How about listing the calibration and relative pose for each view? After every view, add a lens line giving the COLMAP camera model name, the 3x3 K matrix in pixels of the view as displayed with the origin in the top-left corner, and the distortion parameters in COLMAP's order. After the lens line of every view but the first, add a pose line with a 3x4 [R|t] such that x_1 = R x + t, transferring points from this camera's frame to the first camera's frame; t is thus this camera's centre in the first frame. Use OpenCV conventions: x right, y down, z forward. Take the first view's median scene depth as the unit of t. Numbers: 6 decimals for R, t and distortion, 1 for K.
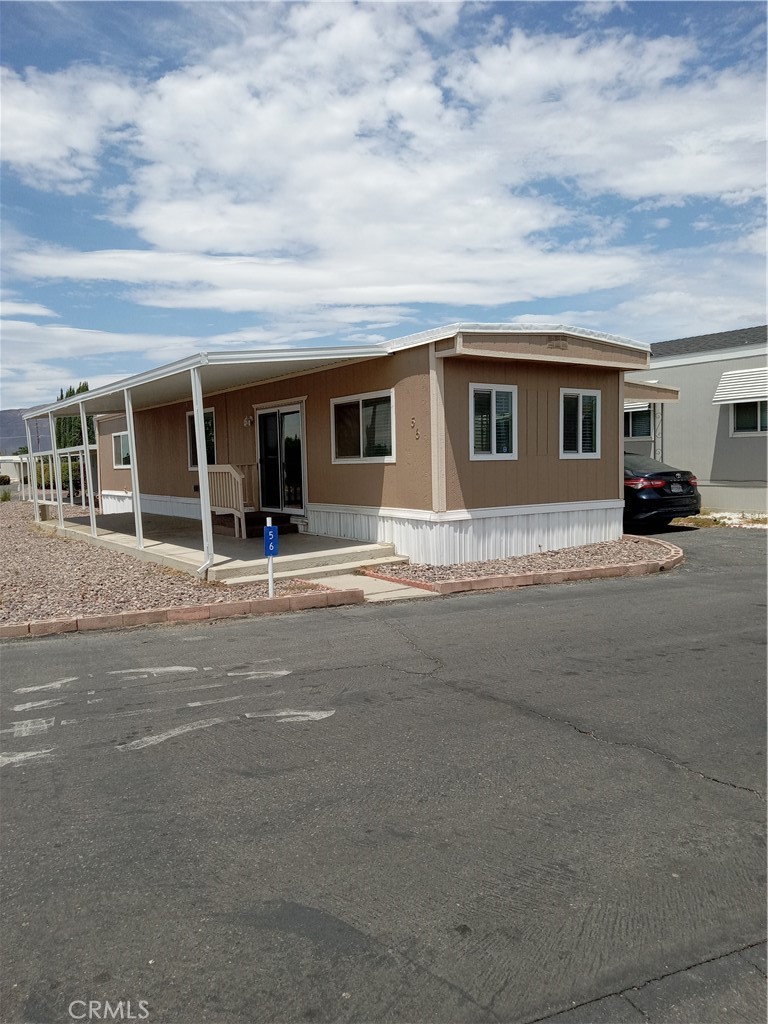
lens RADIAL K [[771.7, 0, 387.4], [0, 771.7, 514.4], [0, 0, 1]] dist [0.073500, -0.137076]
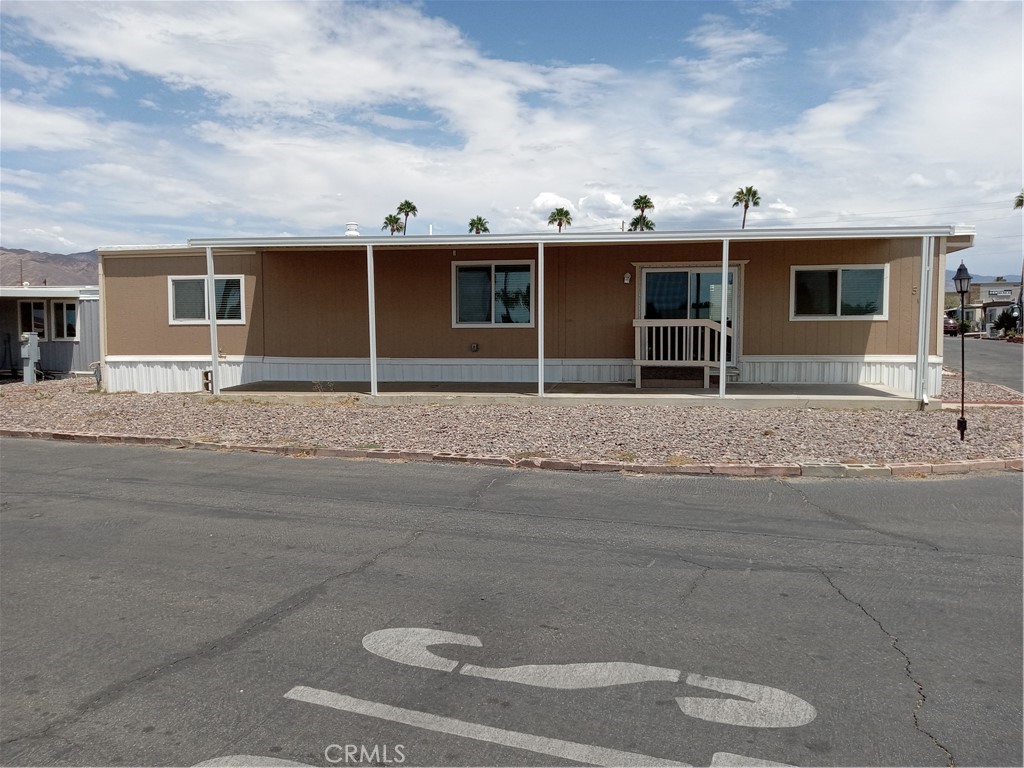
lens RADIAL K [[771.7, 0, 508.6], [0, 771.7, 377.8], [0, 0, 1]] dist [0.073500, -0.137076]
pose [[0.682281, -0.019304, 0.730835, -1.344965], [0.036117, 0.999321, -0.007321, 0.016262], [-0.730197, 0.031391, 0.682515, 0.549490]]
